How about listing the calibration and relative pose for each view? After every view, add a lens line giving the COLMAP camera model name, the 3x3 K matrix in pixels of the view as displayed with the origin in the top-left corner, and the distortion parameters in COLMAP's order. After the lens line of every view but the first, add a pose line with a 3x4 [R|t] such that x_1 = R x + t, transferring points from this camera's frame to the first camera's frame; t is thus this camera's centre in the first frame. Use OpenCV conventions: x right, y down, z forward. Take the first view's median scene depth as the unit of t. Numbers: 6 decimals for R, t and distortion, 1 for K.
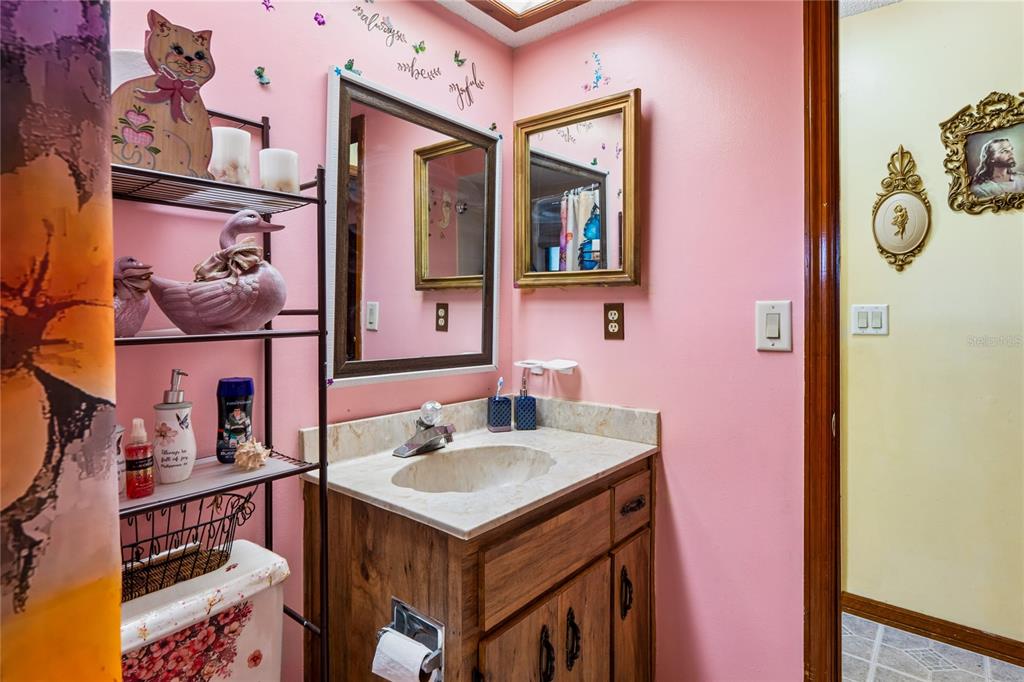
lens RADIAL K [[544.2, 0, 500.6], [0, 544.2, 304.5], [0, 0, 1]] dist [-0.003868, -0.000601]
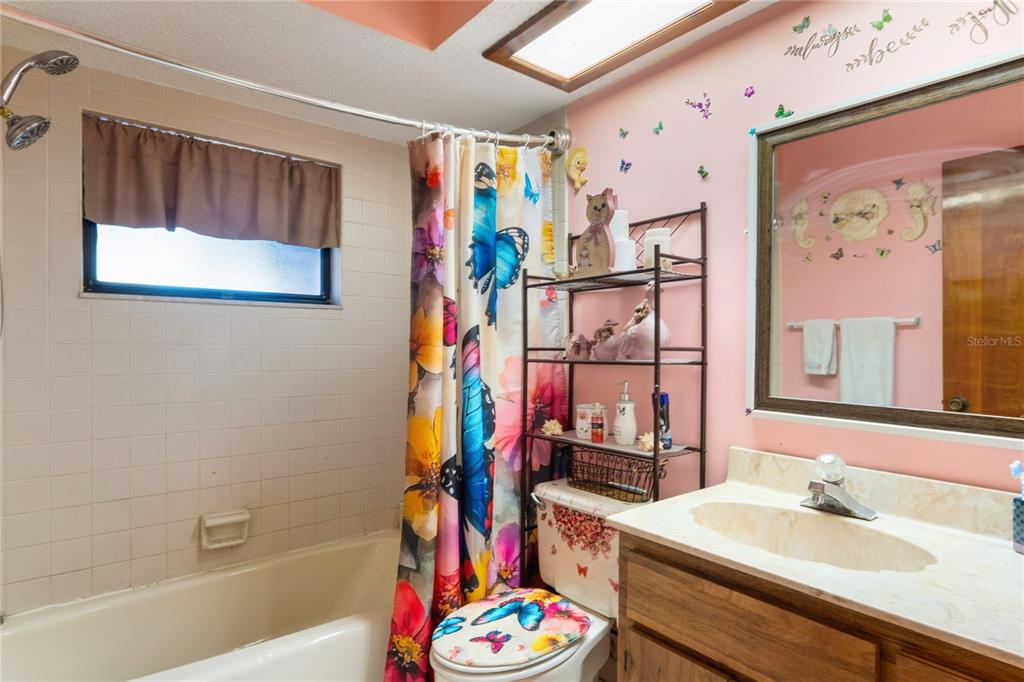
lens RADIAL K [[550.3, 0, 510.6], [0, 550.3, 343.9], [0, 0, 1]] dist [0.000400, -0.000288]
pose [[-0.204035, -0.005854, -0.978946, 1.084121], [0.007048, 0.999947, -0.007449, 0.009394], [0.978938, -0.008420, -0.203983, 0.897134]]
